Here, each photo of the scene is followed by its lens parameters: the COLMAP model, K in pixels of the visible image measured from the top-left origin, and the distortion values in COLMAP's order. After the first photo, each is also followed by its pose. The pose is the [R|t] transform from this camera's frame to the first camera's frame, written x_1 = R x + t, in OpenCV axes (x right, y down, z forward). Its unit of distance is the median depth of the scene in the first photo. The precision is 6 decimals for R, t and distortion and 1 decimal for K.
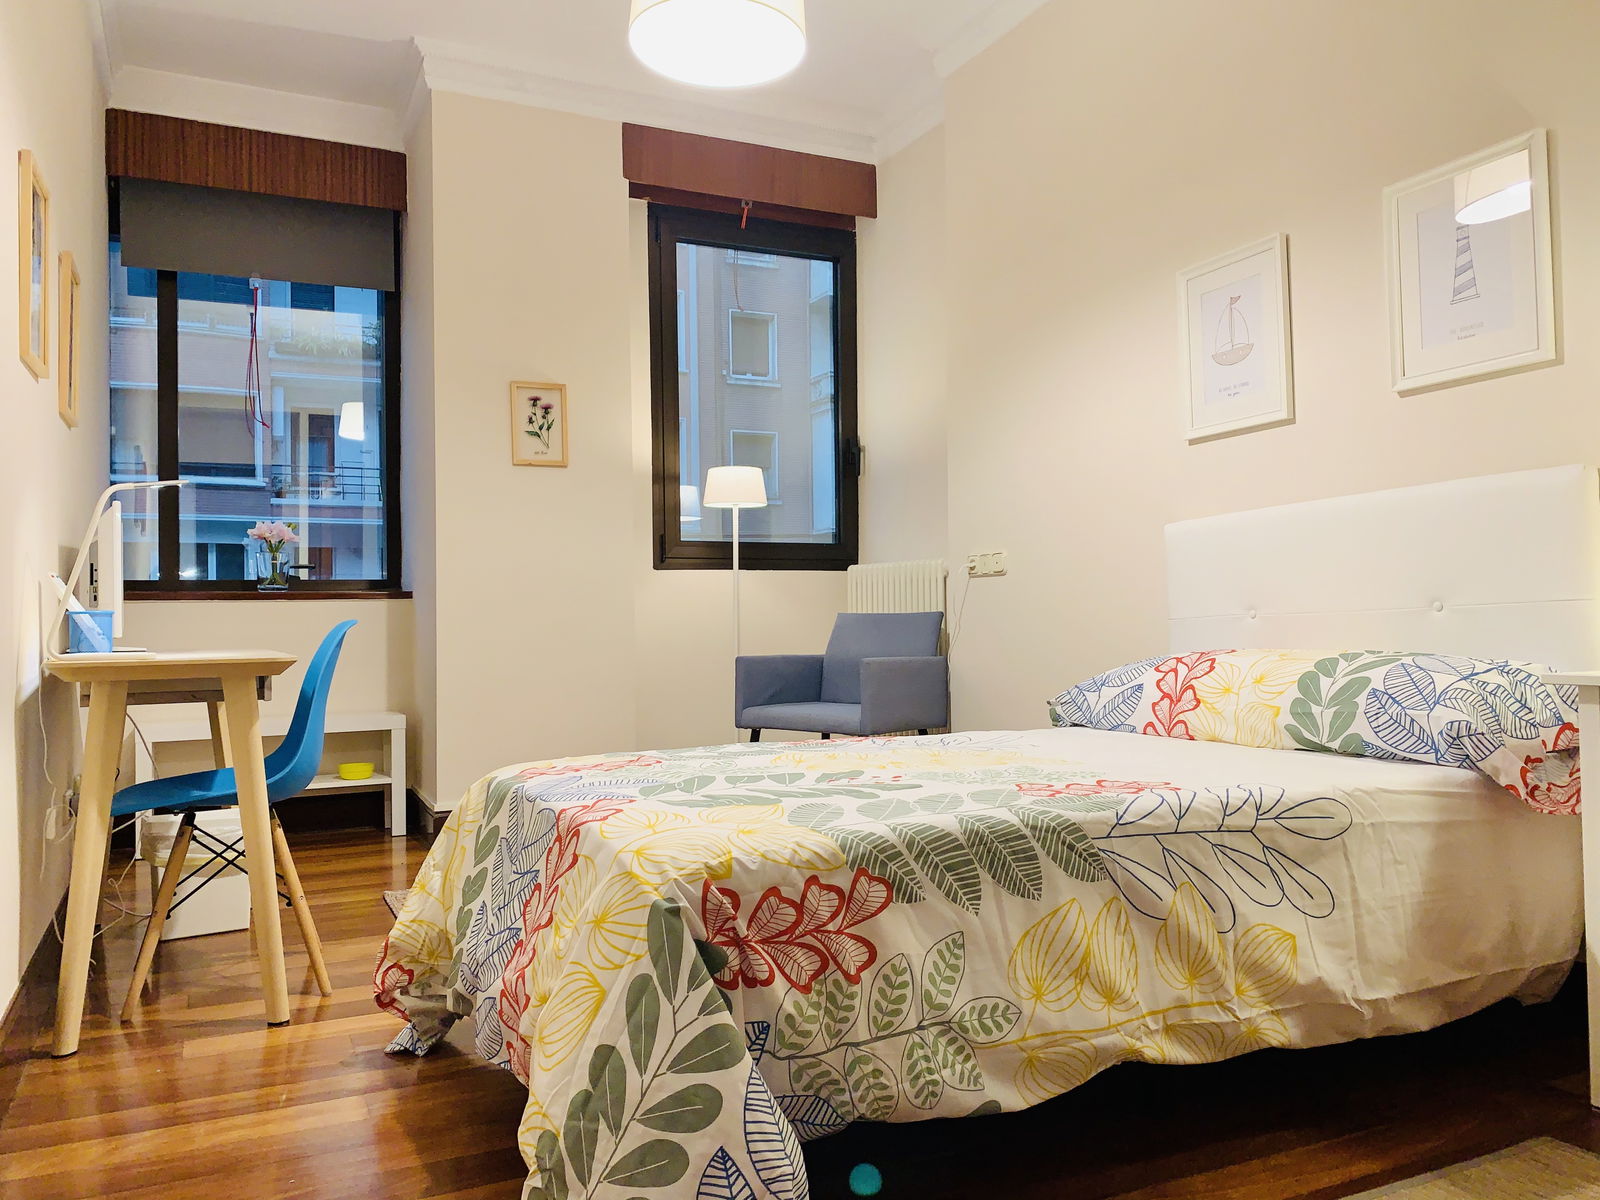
lens RADIAL K [[1238.5, 0, 803.1], [0, 1238.5, 591.1], [0, 0, 1]] dist [0.014534, -0.008356]
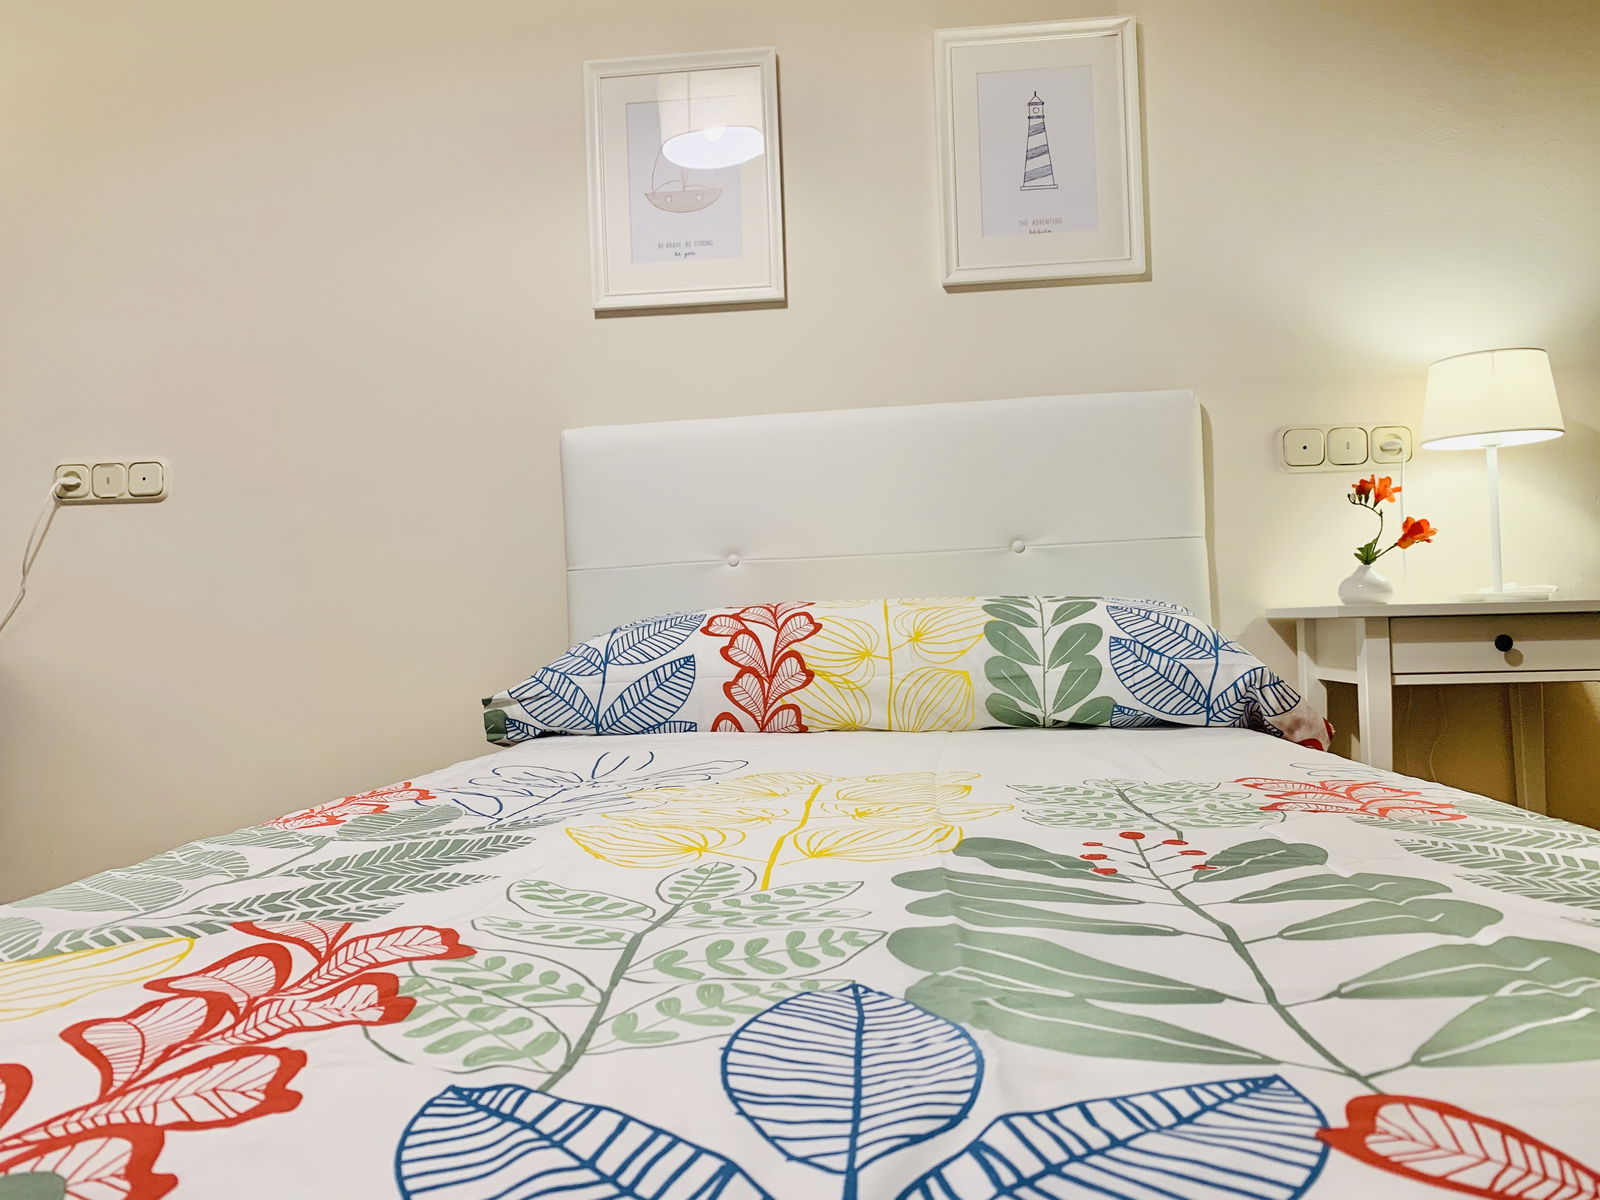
lens RADIAL K [[1222.6, 0, 783.9], [0, 1222.6, 599.0], [0, 0, 1]] dist [0.015823, -0.004483]
pose [[0.520013, 0.023248, 0.853842, -0.240323], [-0.007784, 0.999717, -0.022479, 0.059962], [-0.854123, 0.005043, 0.520047, 0.636586]]
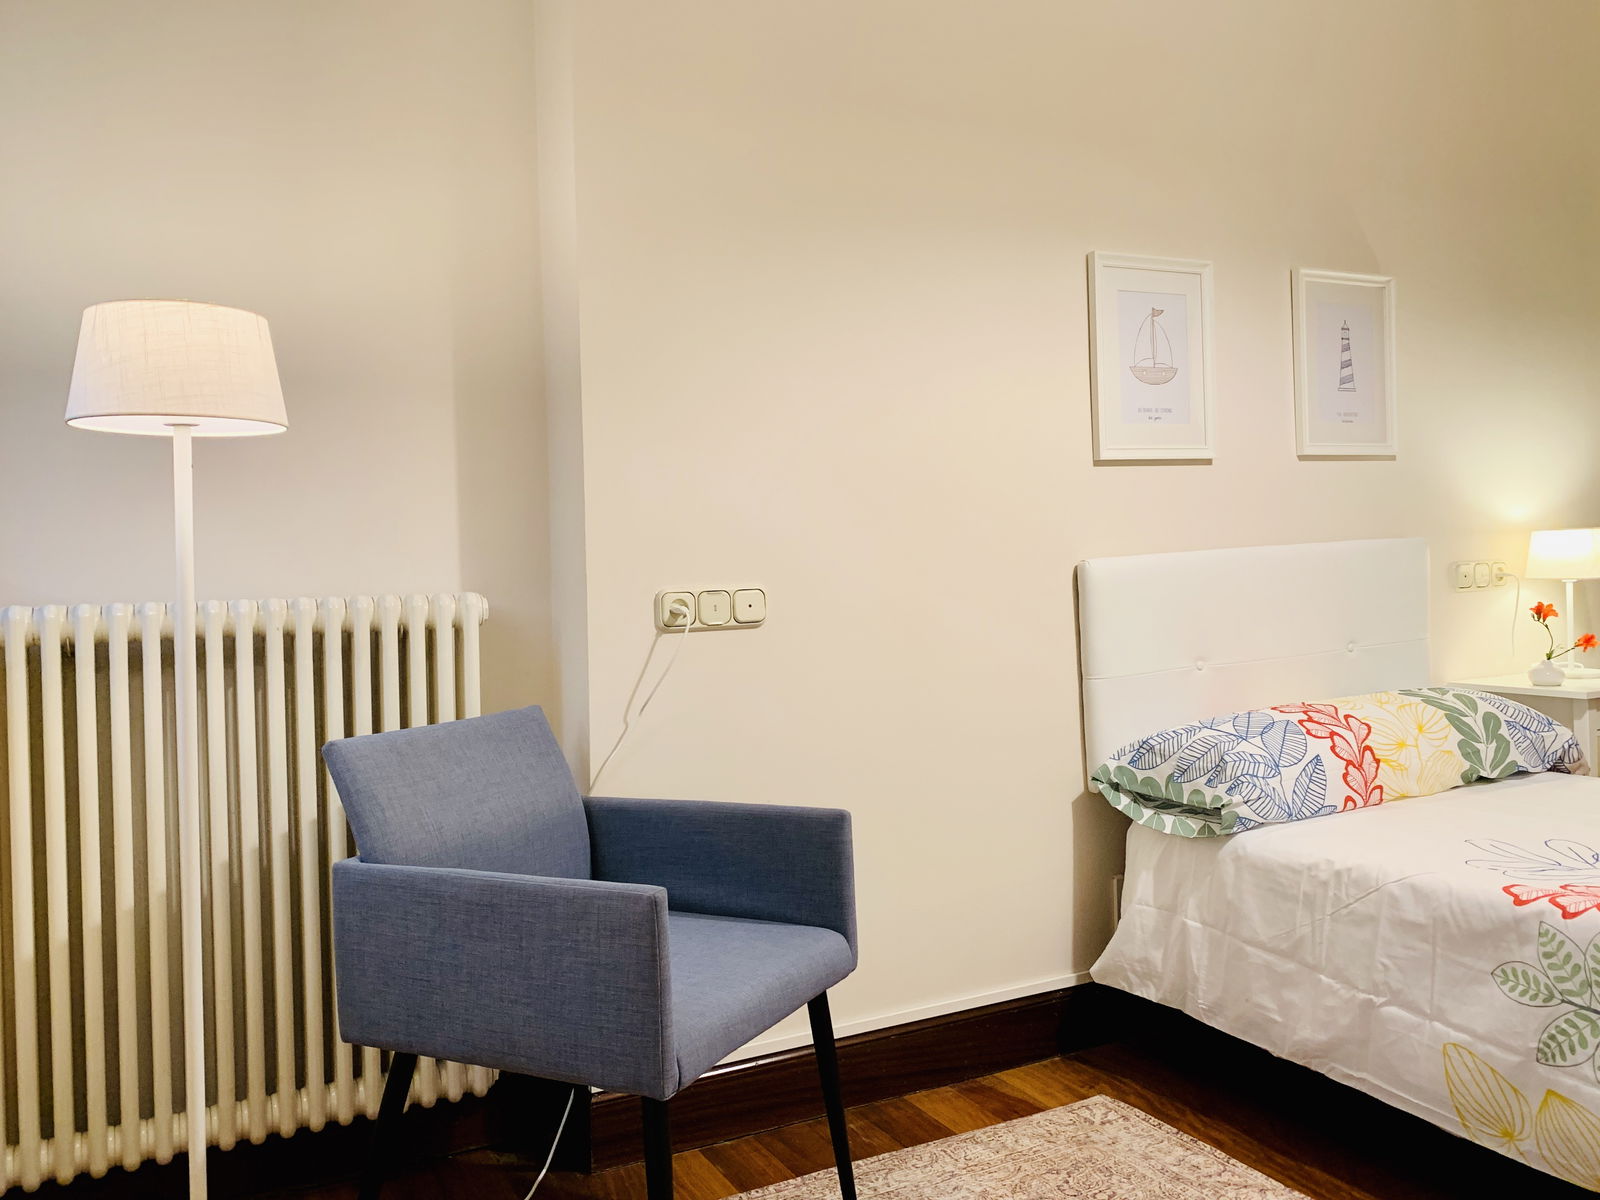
lens RADIAL K [[1238.5, 0, 803.1], [0, 1238.5, 591.1], [0, 0, 1]] dist [0.014534, -0.008356]
pose [[-0.020305, 0.001382, 0.999793, -0.576605], [0.007671, 0.999970, -0.001227, -0.039714], [-0.999764, 0.007644, -0.020315, 1.379366]]
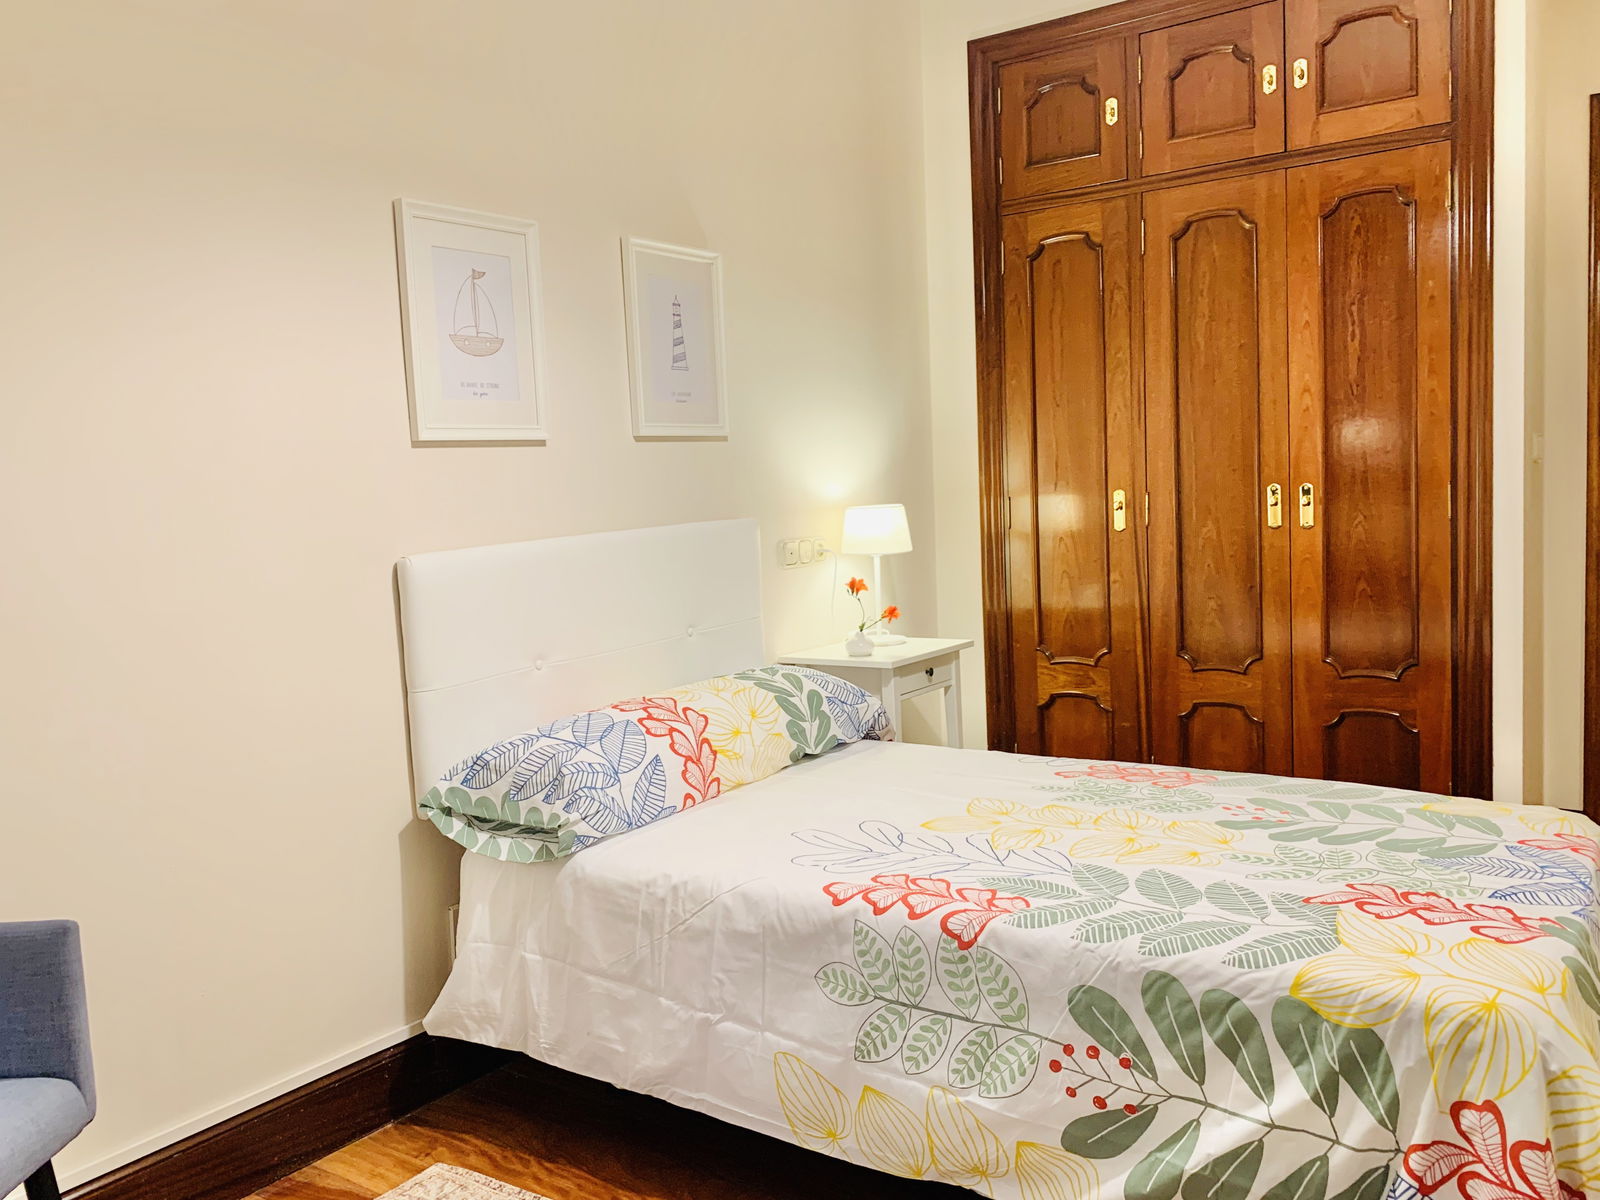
lens RADIAL K [[1238.5, 0, 803.1], [0, 1238.5, 591.1], [0, 0, 1]] dist [0.014534, -0.008356]
pose [[-0.488244, -0.030341, 0.872180, -0.489128], [0.029995, 0.998222, 0.051517, -0.073504], [-0.872191, 0.051314, -0.486466, 1.317777]]
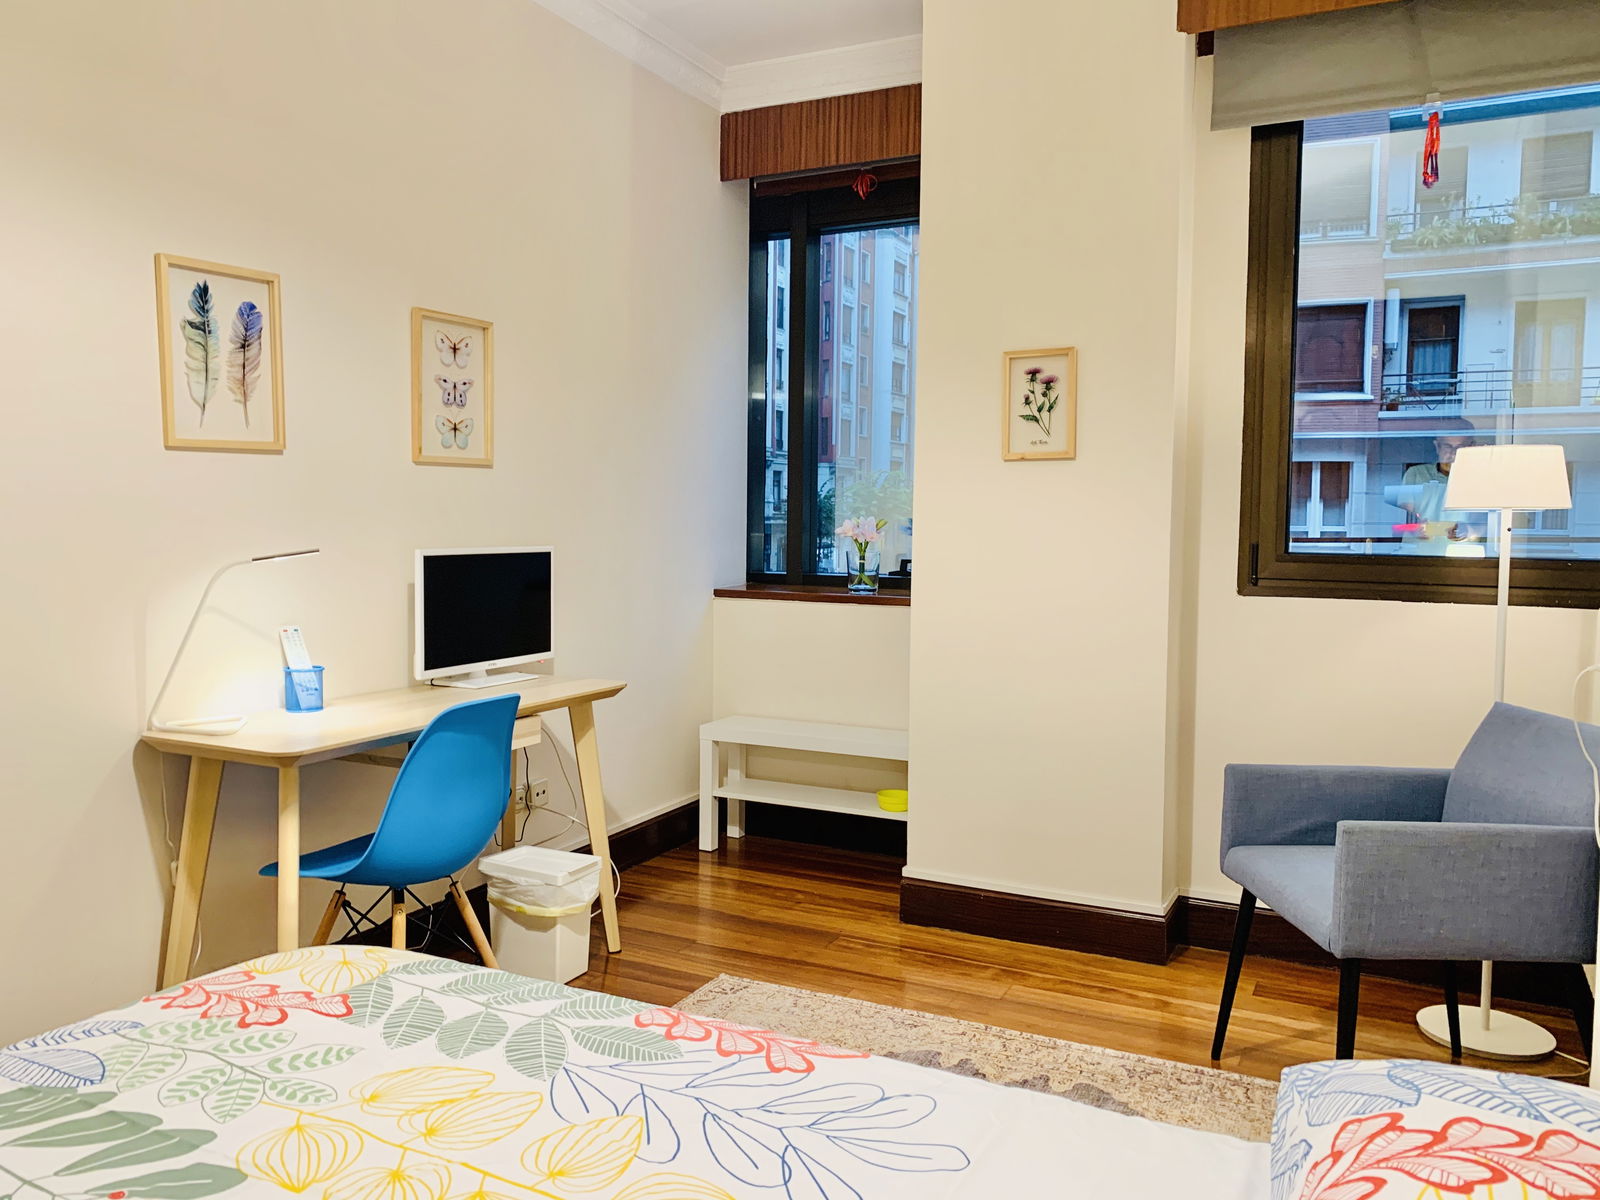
lens RADIAL K [[1222.6, 0, 783.9], [0, 1222.6, 599.0], [0, 0, 1]] dist [0.015823, -0.004483]
pose [[0.591654, 0.075743, -0.802626, 0.472802], [-0.004020, 0.995842, 0.091013, -0.129067], [0.806182, -0.050622, 0.589499, 0.656746]]
